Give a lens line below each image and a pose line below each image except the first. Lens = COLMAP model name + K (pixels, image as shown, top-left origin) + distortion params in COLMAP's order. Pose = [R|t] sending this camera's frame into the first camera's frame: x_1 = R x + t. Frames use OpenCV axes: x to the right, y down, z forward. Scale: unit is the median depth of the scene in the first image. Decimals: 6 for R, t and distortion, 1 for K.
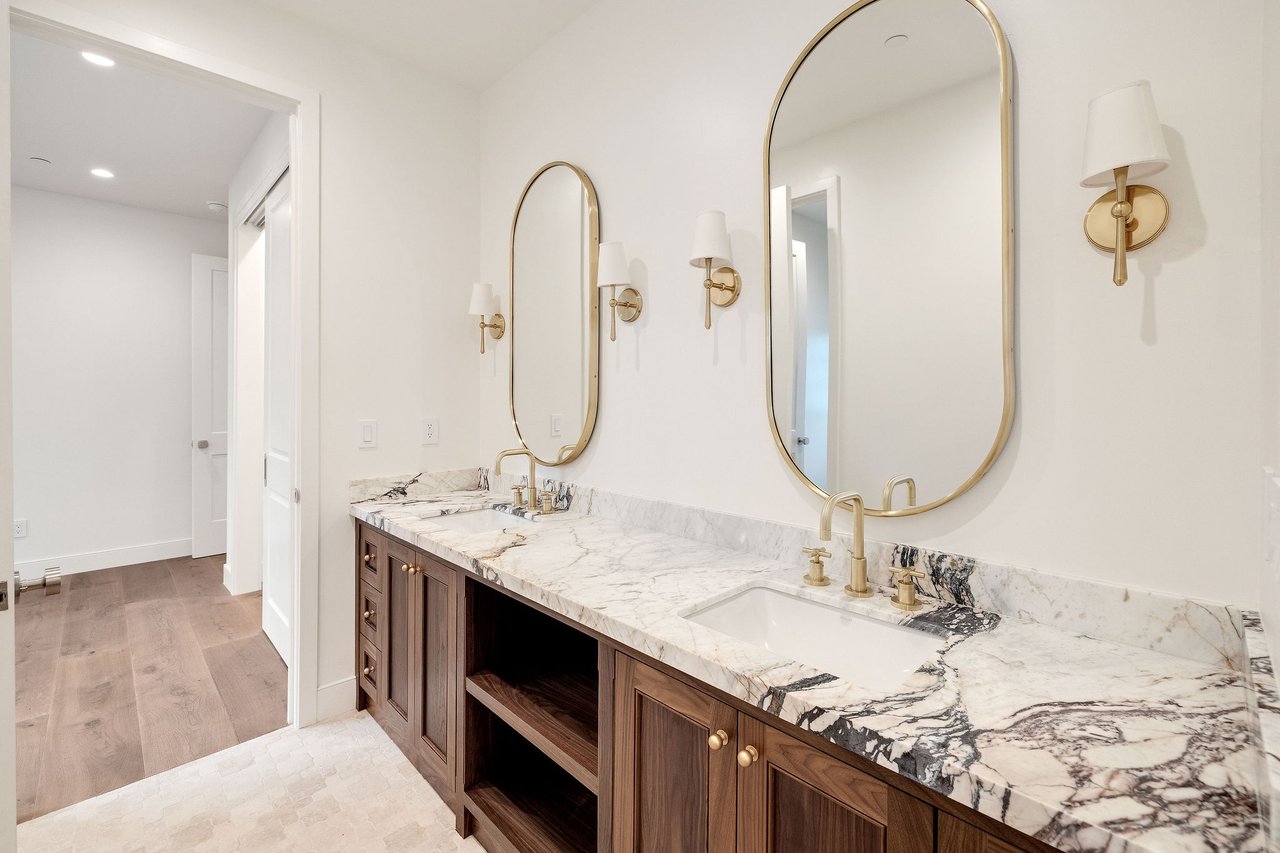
lens RADIAL K [[552.8, 0, 647.6], [0, 552.8, 399.8], [0, 0, 1]] dist [-0.000991, -0.000436]
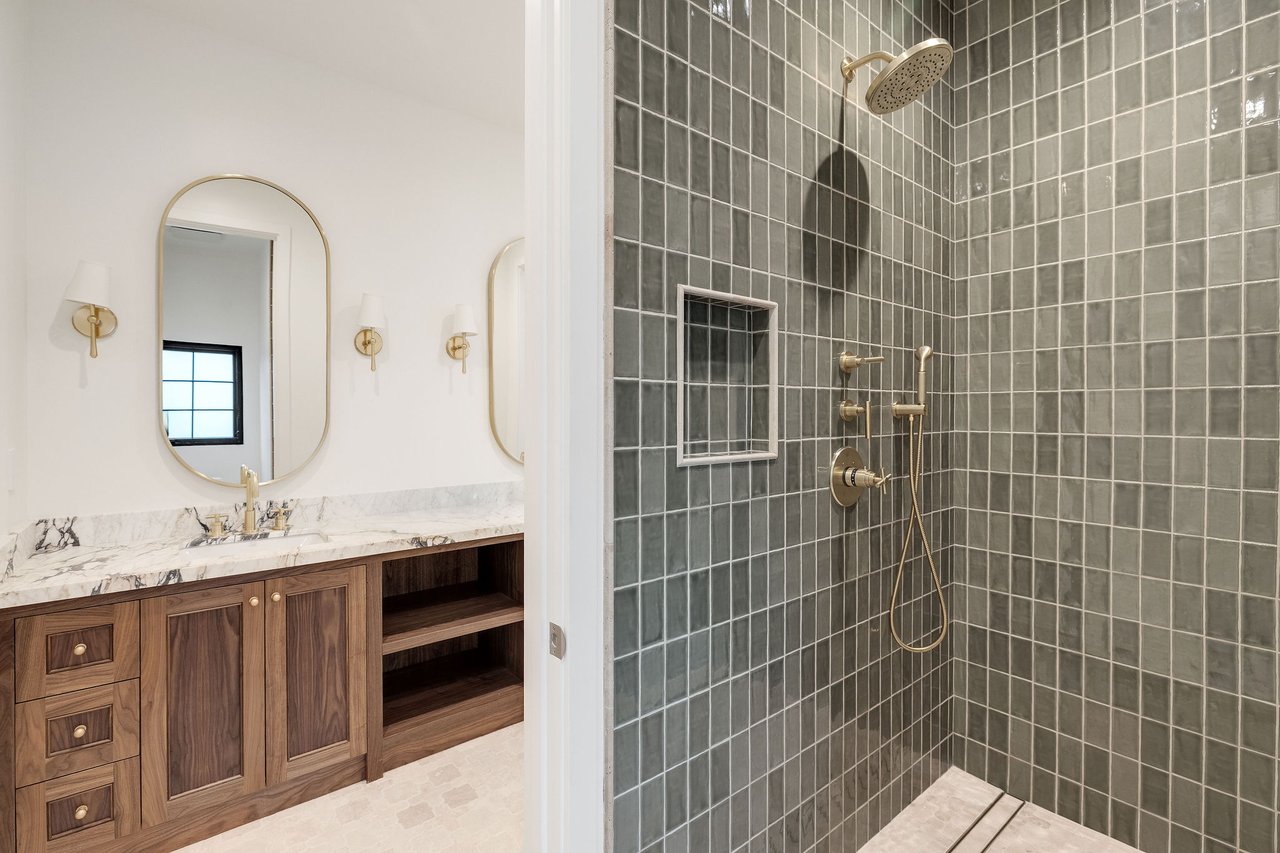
lens RADIAL K [[608.8, 0, 640.0], [0, 608.8, 426.5], [0, 0, 1]] dist [0.000344, -0.000166]
pose [[0.073569, -0.021577, 0.997057, -1.828860], [0.008108, 0.999746, 0.021037, -0.003665], [-0.997257, 0.006536, 0.073726, 0.377944]]
